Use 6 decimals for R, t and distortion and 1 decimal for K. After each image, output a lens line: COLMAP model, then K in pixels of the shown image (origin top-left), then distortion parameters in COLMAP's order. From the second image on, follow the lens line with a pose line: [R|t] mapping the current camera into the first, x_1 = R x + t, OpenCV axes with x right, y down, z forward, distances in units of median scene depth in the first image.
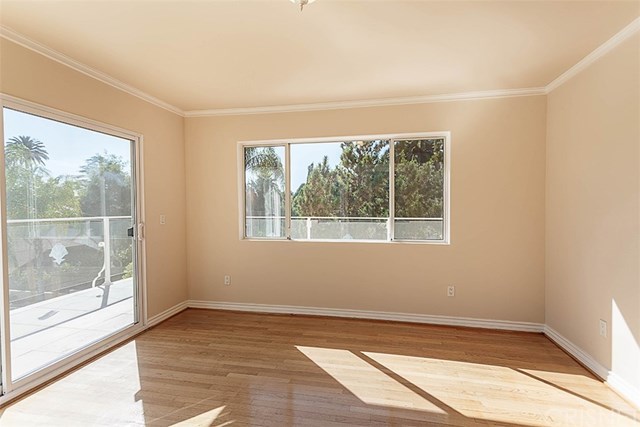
lens RADIAL K [[310.4, 0, 323.2], [0, 310.4, 217.2], [0, 0, 1]] dist [0.003741, 0.000463]
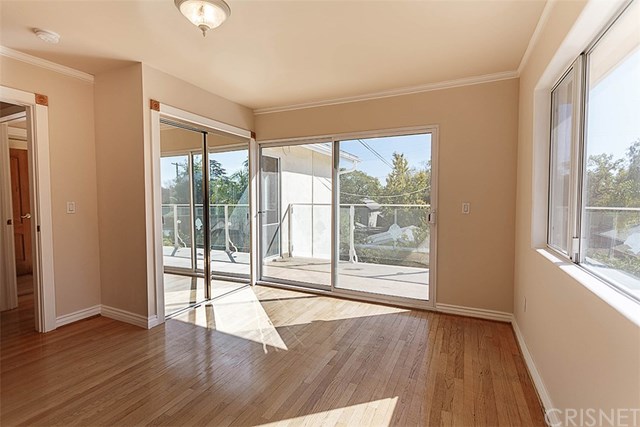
lens RADIAL K [[310.4, 0, 315.4], [0, 310.4, 211.2], [0, 0, 1]] dist [0.003741, 0.000463]
pose [[-0.275758, 0.039295, -0.960423, 0.562246], [-0.023784, 0.998579, 0.047685, -0.015946], [0.960933, 0.035993, -0.274432, 0.948716]]
